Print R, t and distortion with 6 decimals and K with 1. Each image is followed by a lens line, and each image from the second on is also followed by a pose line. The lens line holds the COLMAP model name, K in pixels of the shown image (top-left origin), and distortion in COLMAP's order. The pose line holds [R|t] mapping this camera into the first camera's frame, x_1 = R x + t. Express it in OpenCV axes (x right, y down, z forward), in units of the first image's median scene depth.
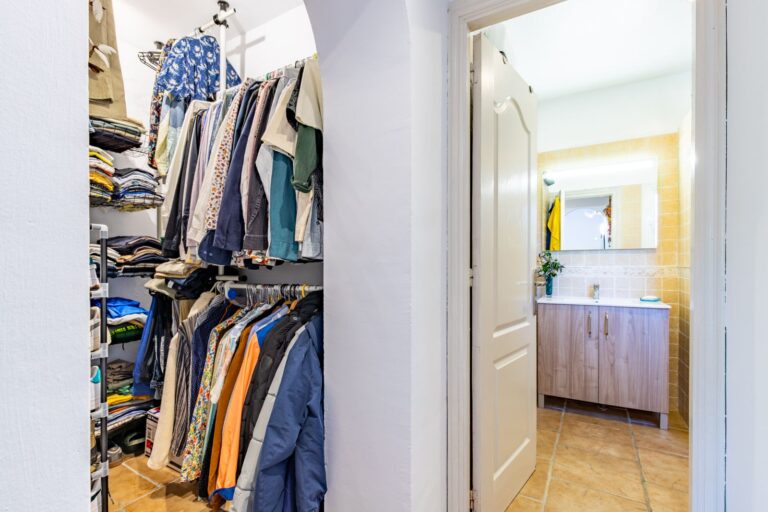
lens RADIAL K [[356.5, 0, 383.5], [0, 356.5, 267.2], [0, 0, 1]] dist [-0.001990, -0.000174]
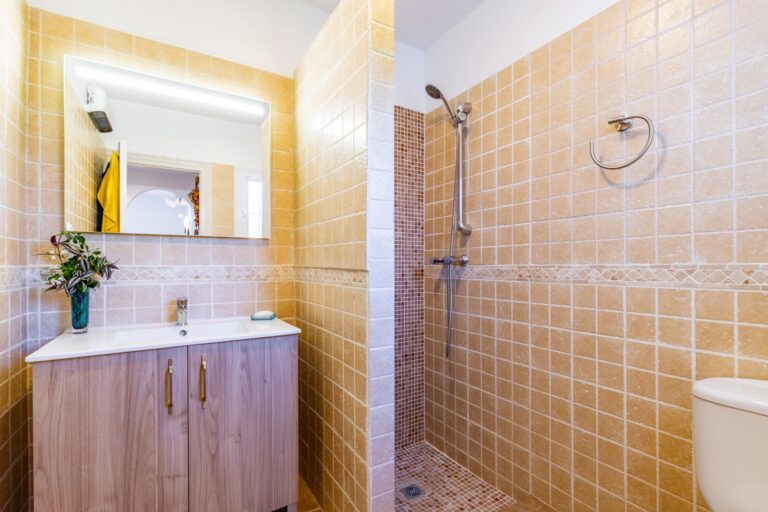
lens RADIAL K [[356.5, 0, 383.5], [0, 356.5, 267.2], [0, 0, 1]] dist [-0.001990, -0.000174]
pose [[0.488650, -0.001779, 0.872478, 0.283509], [0.005780, 0.999983, -0.001198, 0.002469], [-0.872461, 0.005628, 0.488651, 0.483018]]
